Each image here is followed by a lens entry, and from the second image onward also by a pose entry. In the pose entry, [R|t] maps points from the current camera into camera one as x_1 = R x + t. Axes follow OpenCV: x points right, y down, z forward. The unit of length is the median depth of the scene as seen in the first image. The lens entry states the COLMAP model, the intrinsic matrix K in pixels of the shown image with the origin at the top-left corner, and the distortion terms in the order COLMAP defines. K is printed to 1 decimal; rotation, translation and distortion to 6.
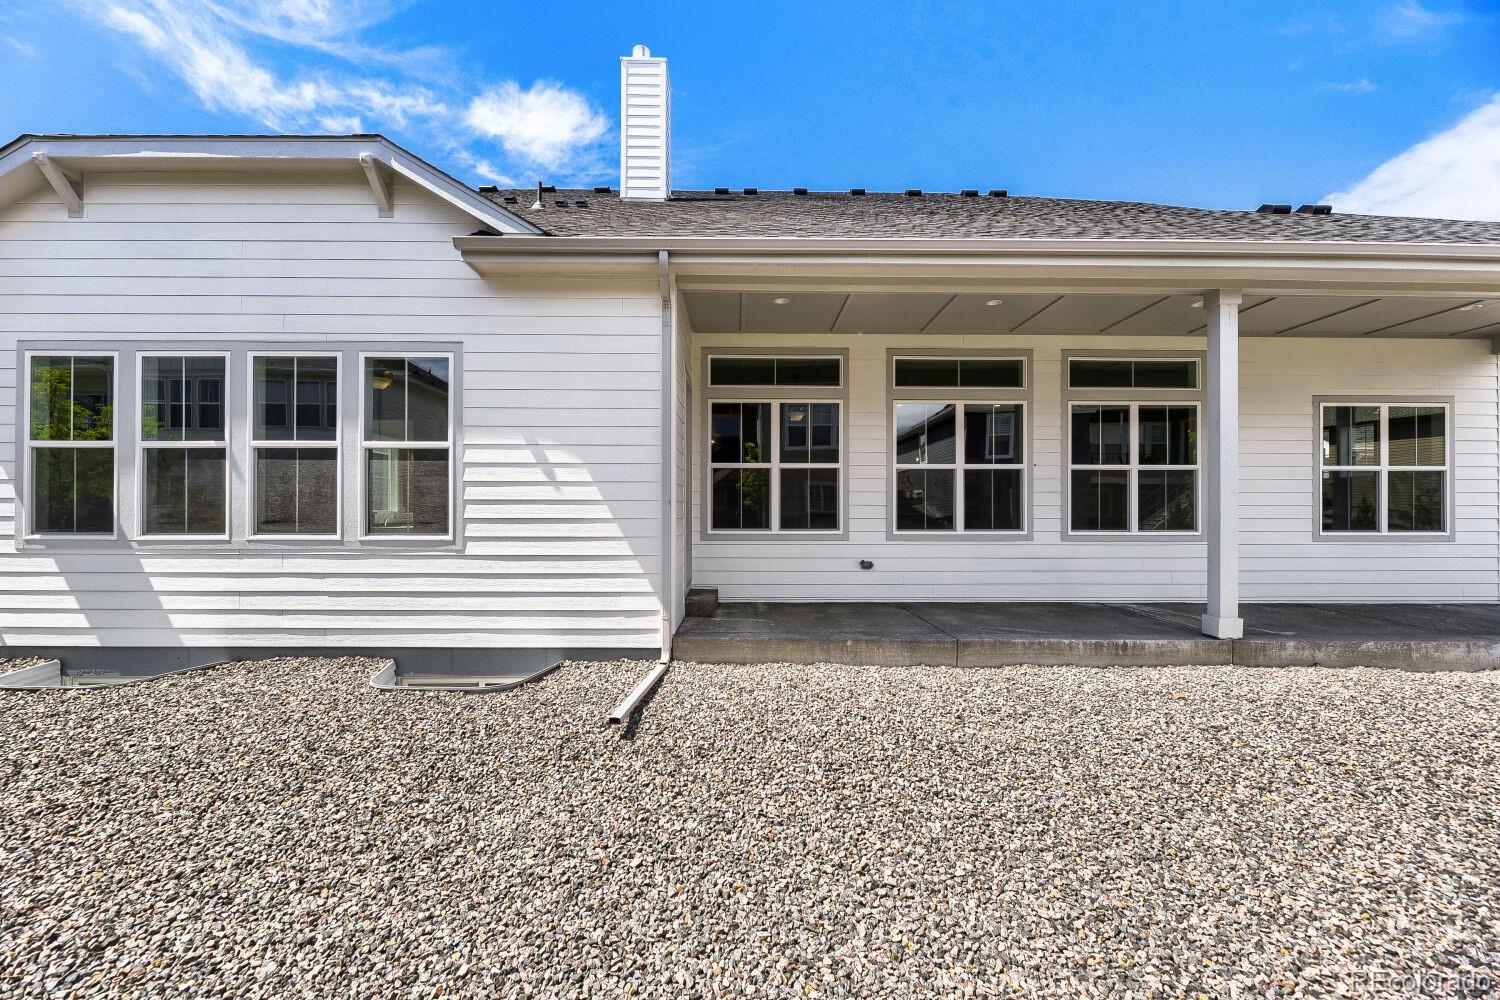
lens RADIAL K [[592.8, 0, 749.0], [0, 592.8, 507.7], [0, 0, 1]] dist [-0.001021, -0.000115]
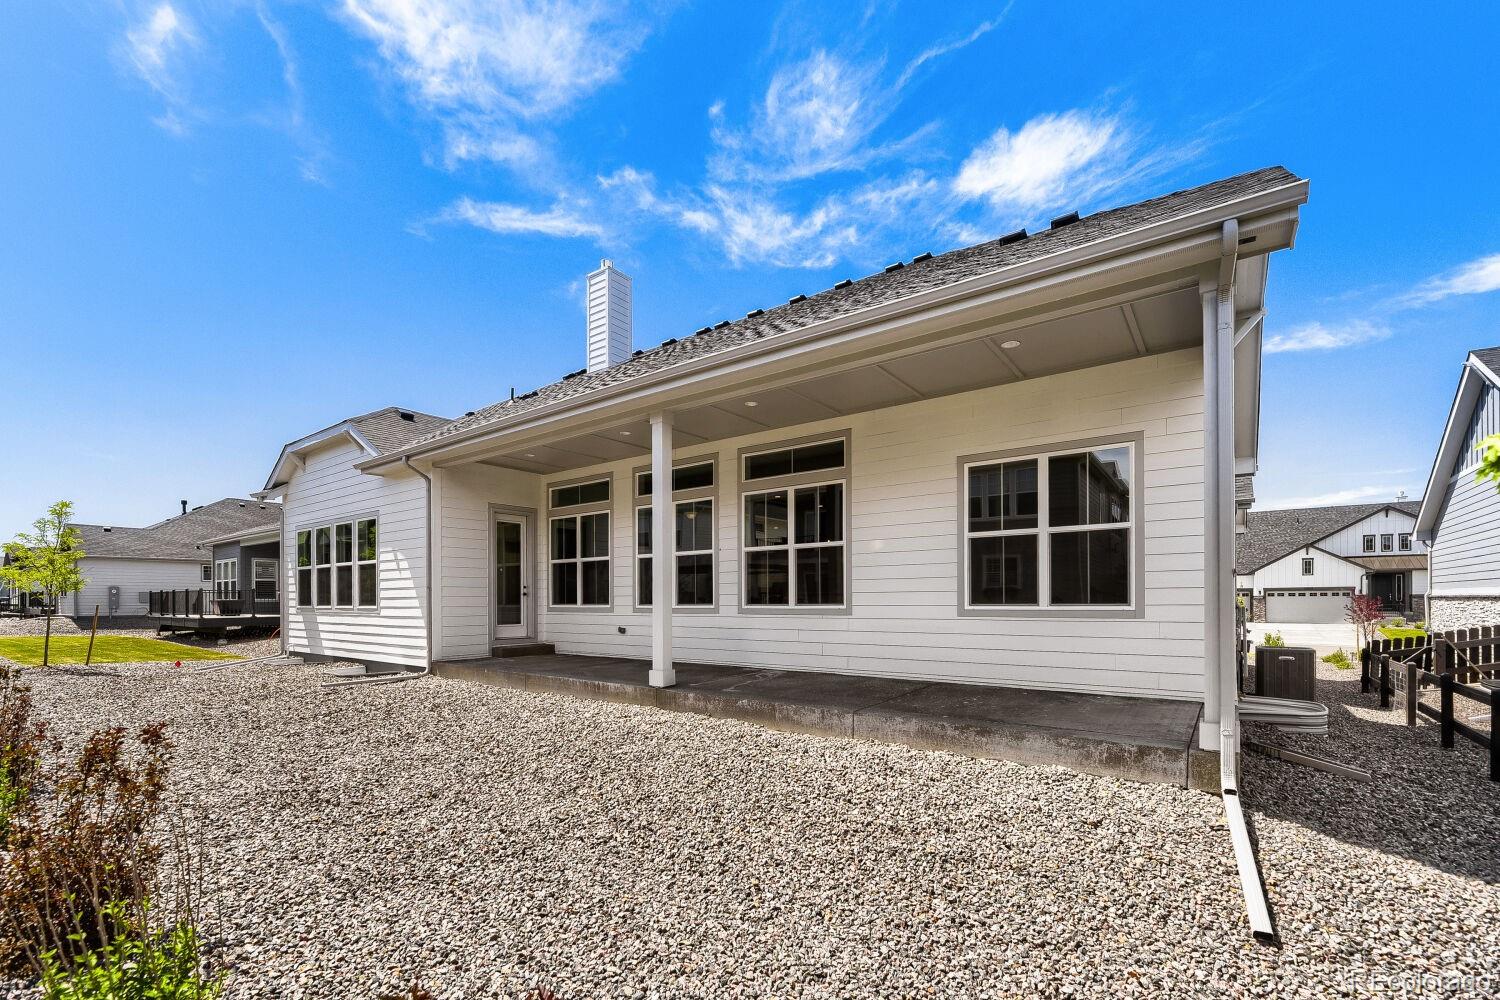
lens RADIAL K [[636.4, 0, 754.4], [0, 636.4, 588.7], [0, 0, 1]] dist [0.001629, 0.000014]
pose [[0.802723, -0.014535, -0.596174, 1.823858], [0.021324, 0.999763, 0.004337, 0.004148], [0.595970, -0.016194, 0.802843, 0.015917]]
